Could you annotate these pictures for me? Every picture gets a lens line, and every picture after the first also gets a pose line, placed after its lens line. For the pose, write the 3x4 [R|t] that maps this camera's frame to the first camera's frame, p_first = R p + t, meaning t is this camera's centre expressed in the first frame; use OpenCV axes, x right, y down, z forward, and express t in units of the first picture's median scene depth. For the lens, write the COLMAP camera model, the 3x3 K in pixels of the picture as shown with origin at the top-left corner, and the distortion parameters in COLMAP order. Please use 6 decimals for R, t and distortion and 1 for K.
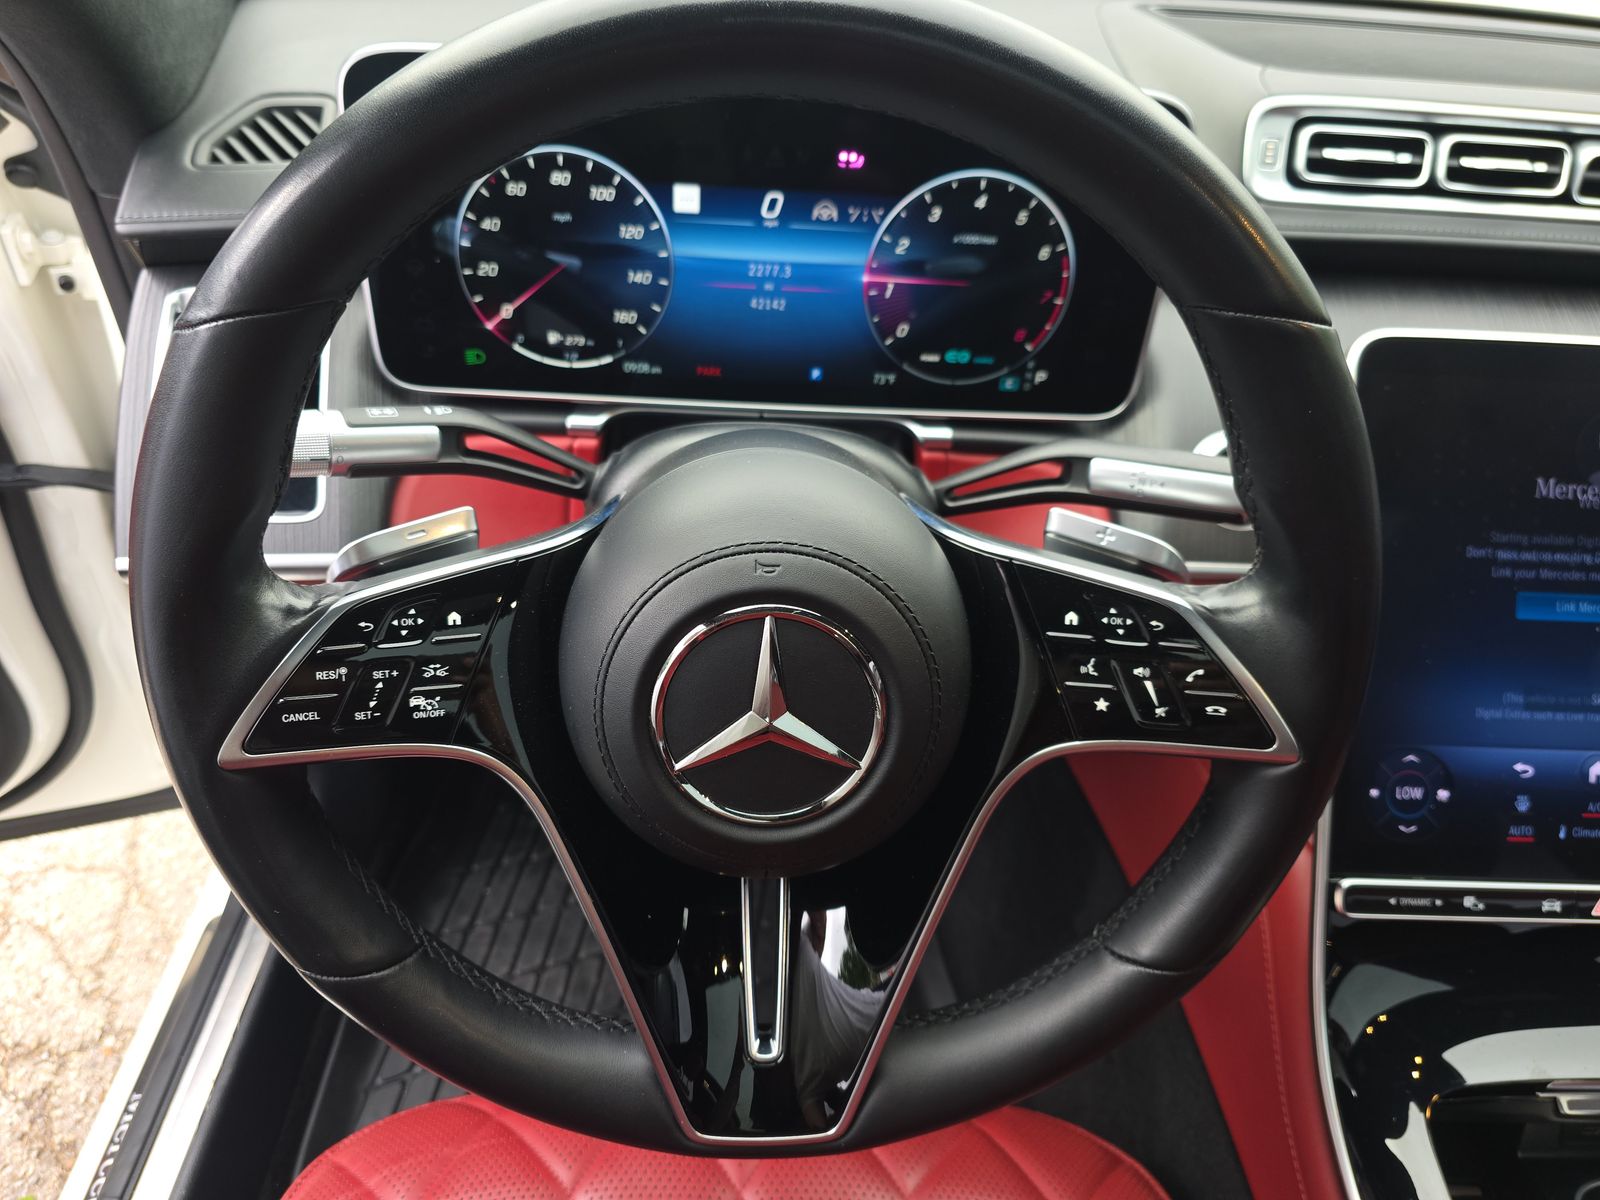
lens RADIAL K [[1070.5, 0, 817.4], [0, 1070.5, 602.1], [0, 0, 1]] dist [0.041008, -0.003486]
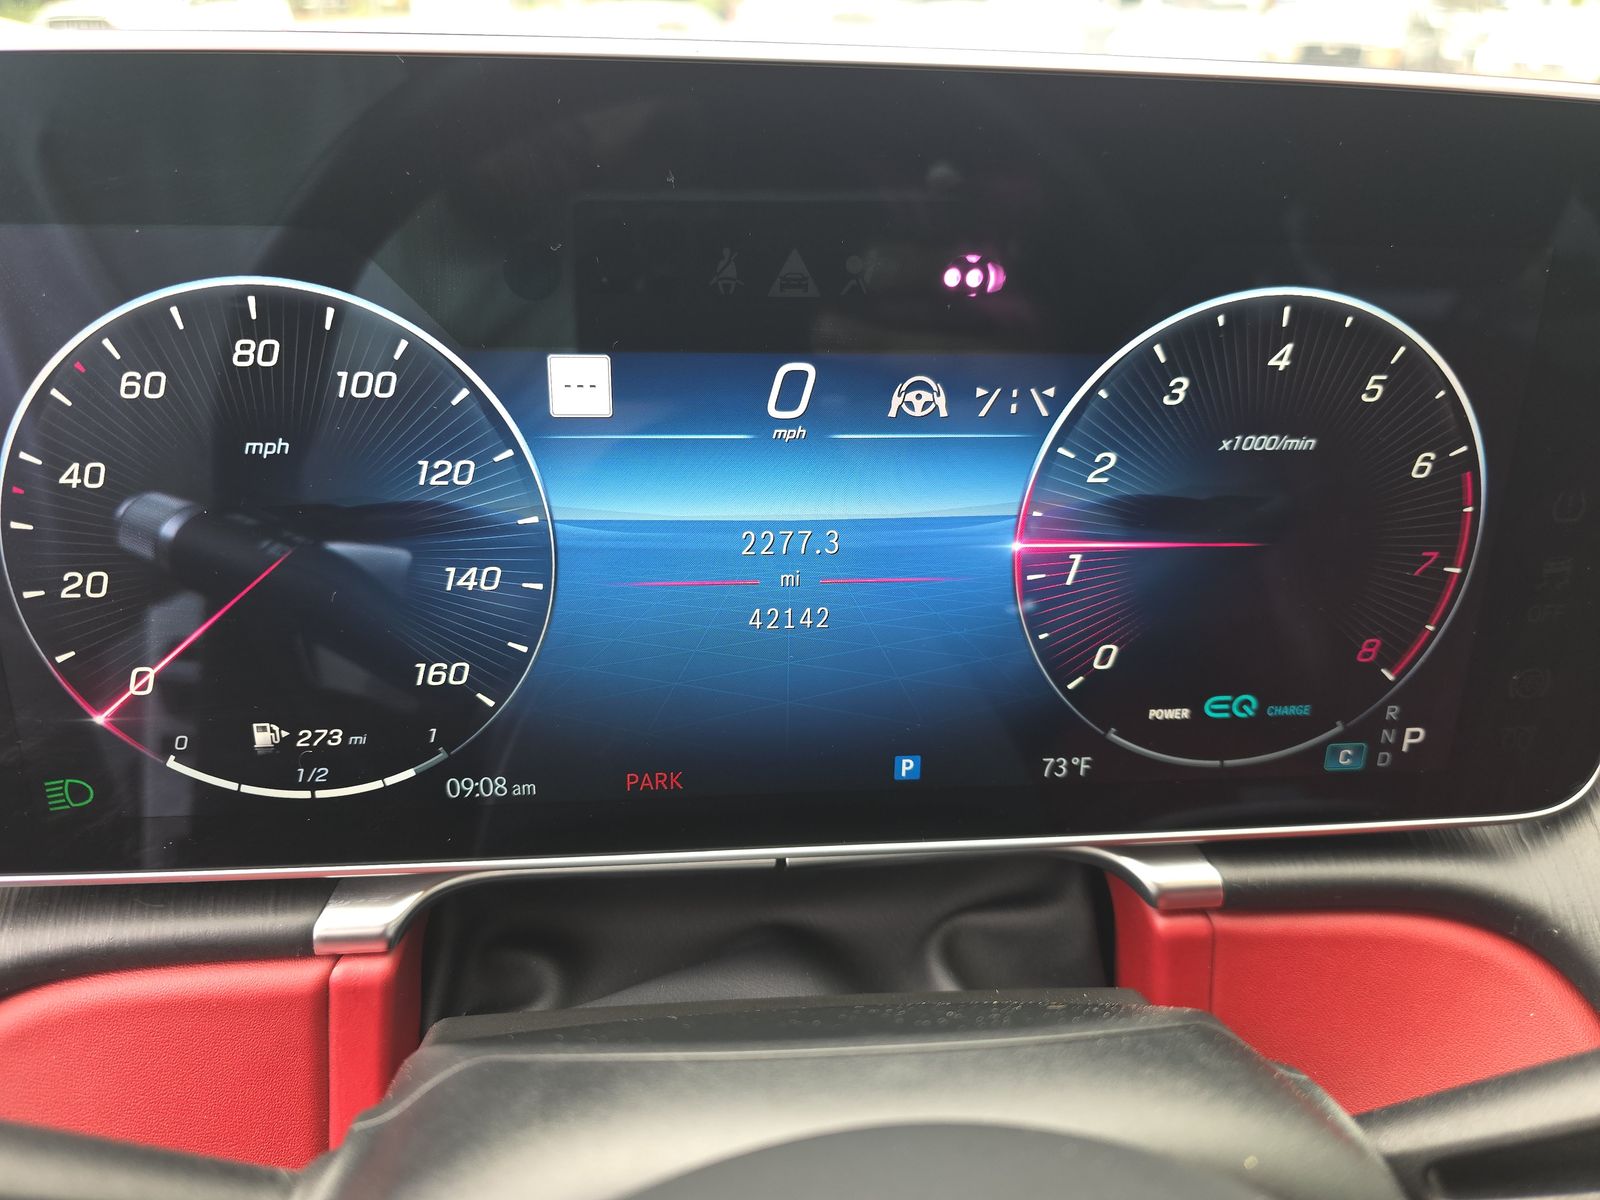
lens RADIAL K [[1070.5, 0, 792.9], [0, 1070.5, 597.4], [0, 0, 1]] dist [0.041008, -0.003486]
pose [[0.997985, -0.063441, -0.001239, -0.043993], [0.060888, 0.962958, -0.262687, -0.178248], [0.017858, 0.262082, 0.964880, 0.603371]]
